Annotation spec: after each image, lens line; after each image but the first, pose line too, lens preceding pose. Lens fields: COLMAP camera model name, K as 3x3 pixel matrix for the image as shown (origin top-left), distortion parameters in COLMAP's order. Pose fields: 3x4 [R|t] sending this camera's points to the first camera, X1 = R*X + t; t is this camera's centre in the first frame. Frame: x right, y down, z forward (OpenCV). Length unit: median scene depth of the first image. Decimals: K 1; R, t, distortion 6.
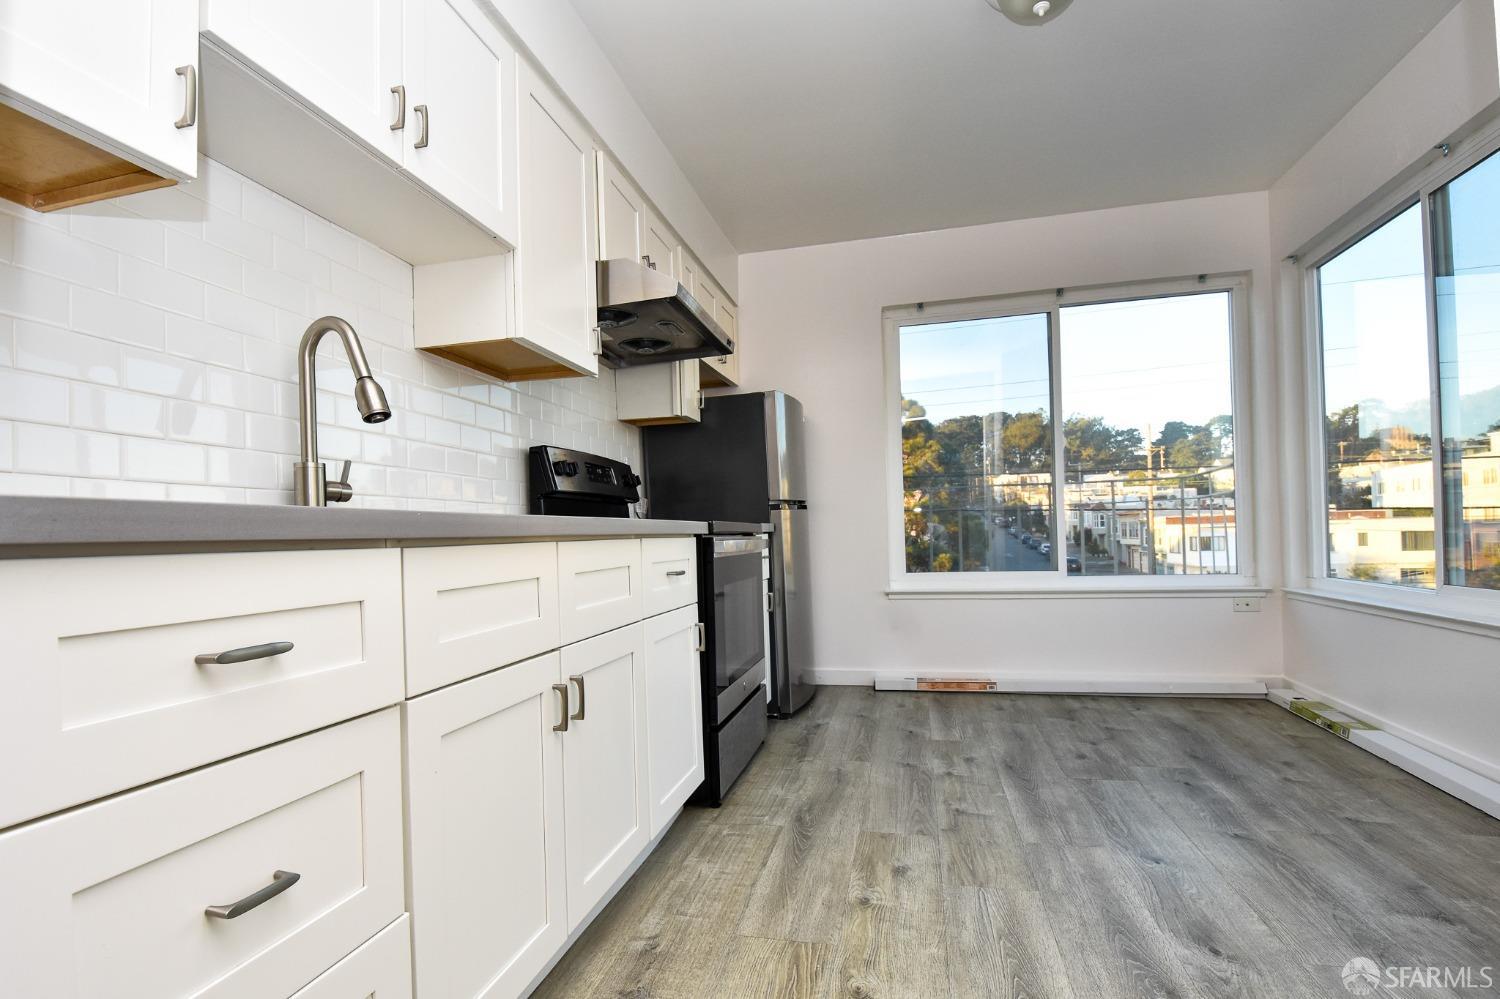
lens RADIAL K [[702.5, 0, 743.1], [0, 702.5, 528.4], [0, 0, 1]] dist [0.001375, -0.012878]
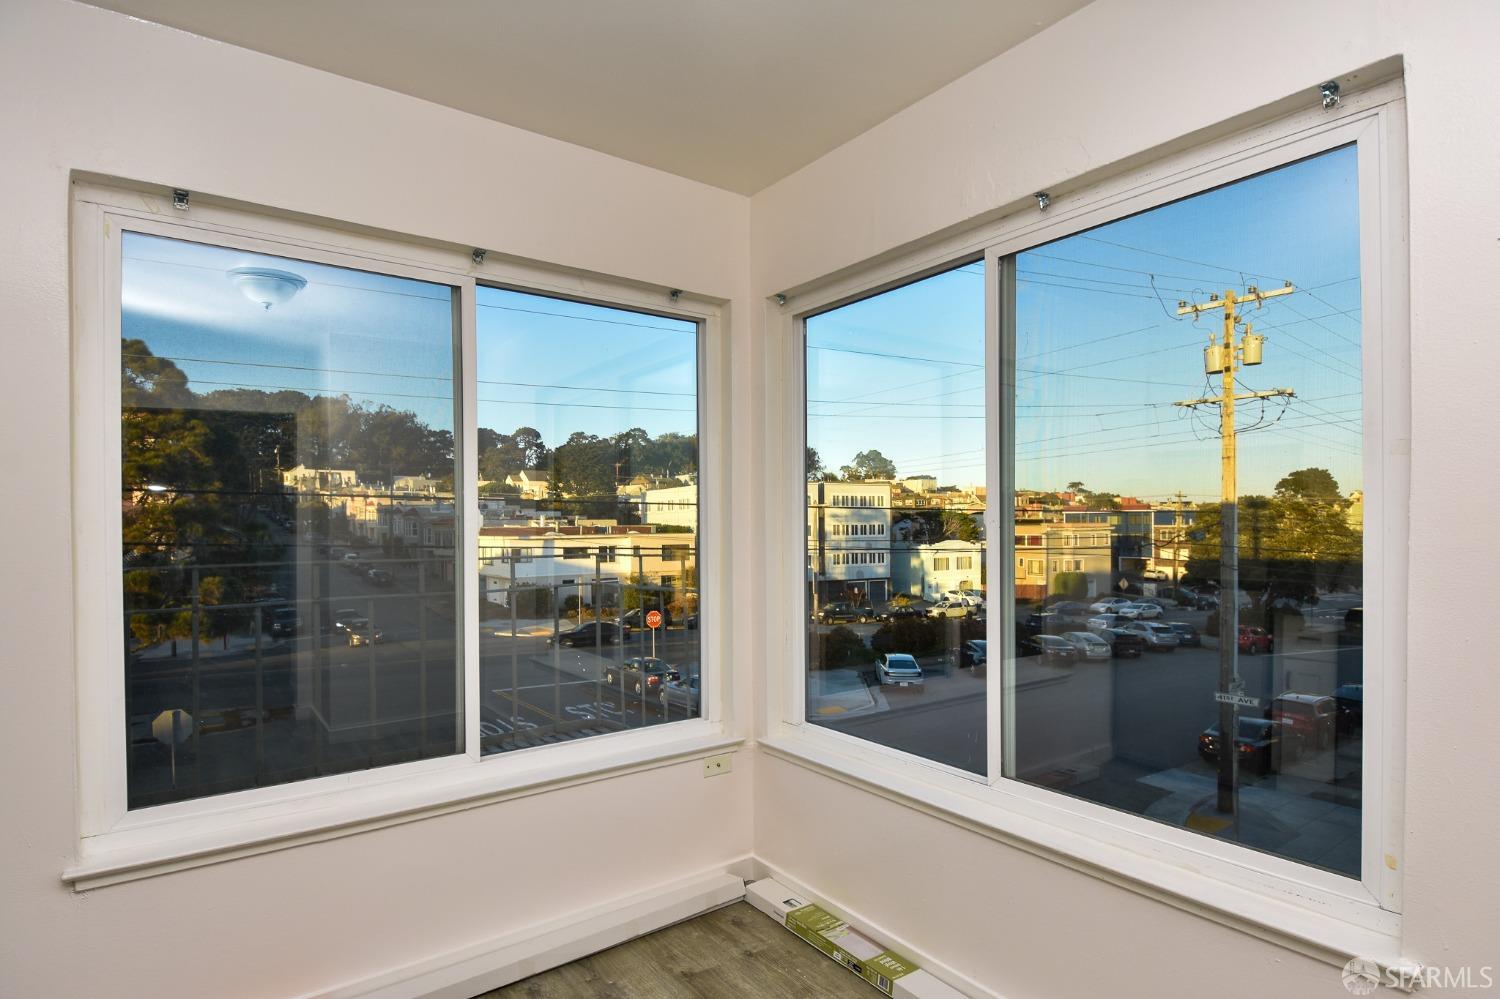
lens RADIAL K [[788.2, 0, 751.6], [0, 788.2, 533.1], [0, 0, 1]] dist [0.001850, -0.000142]
pose [[0.637997, 0.017422, 0.769842, 0.153108], [-0.015709, 0.999830, -0.009607, -0.158582], [-0.769879, -0.005964, 0.638162, 0.603136]]
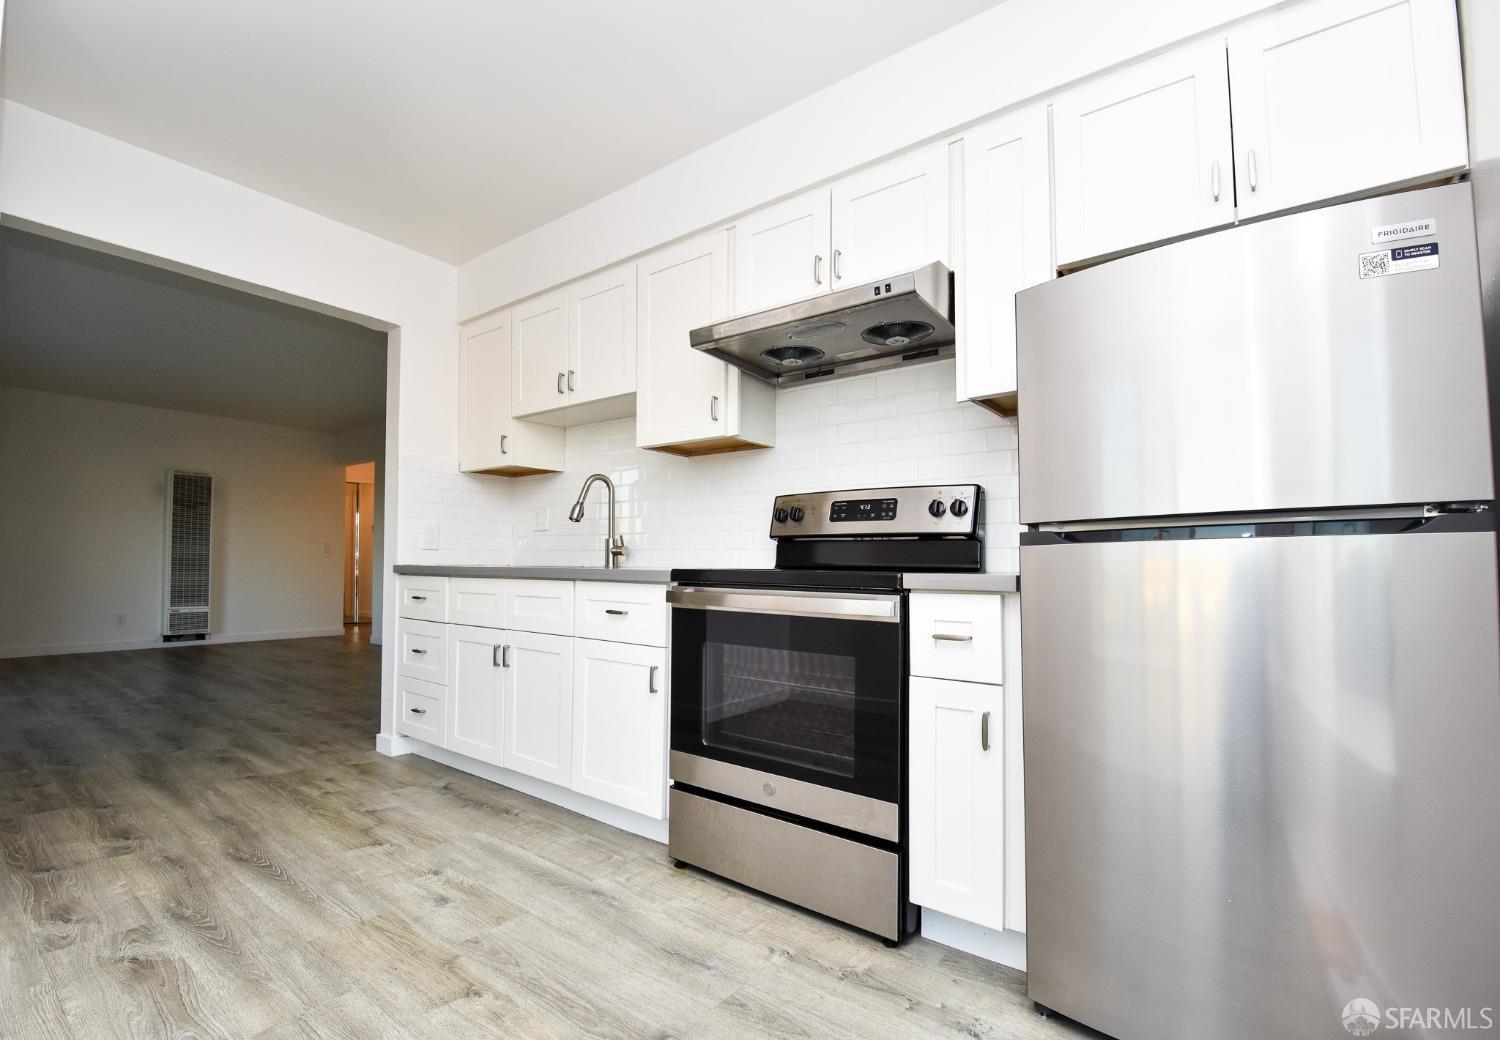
lens RADIAL K [[682.7, 0, 748.9], [0, 682.7, 548.1], [0, 0, 1]] dist [-0.030826, -0.000359]
pose [[-0.386480, 0.012223, -0.922217, 0.671714], [0.008016, 0.999919, 0.009894, -0.044975], [0.922263, -0.003568, -0.386546, 1.244859]]
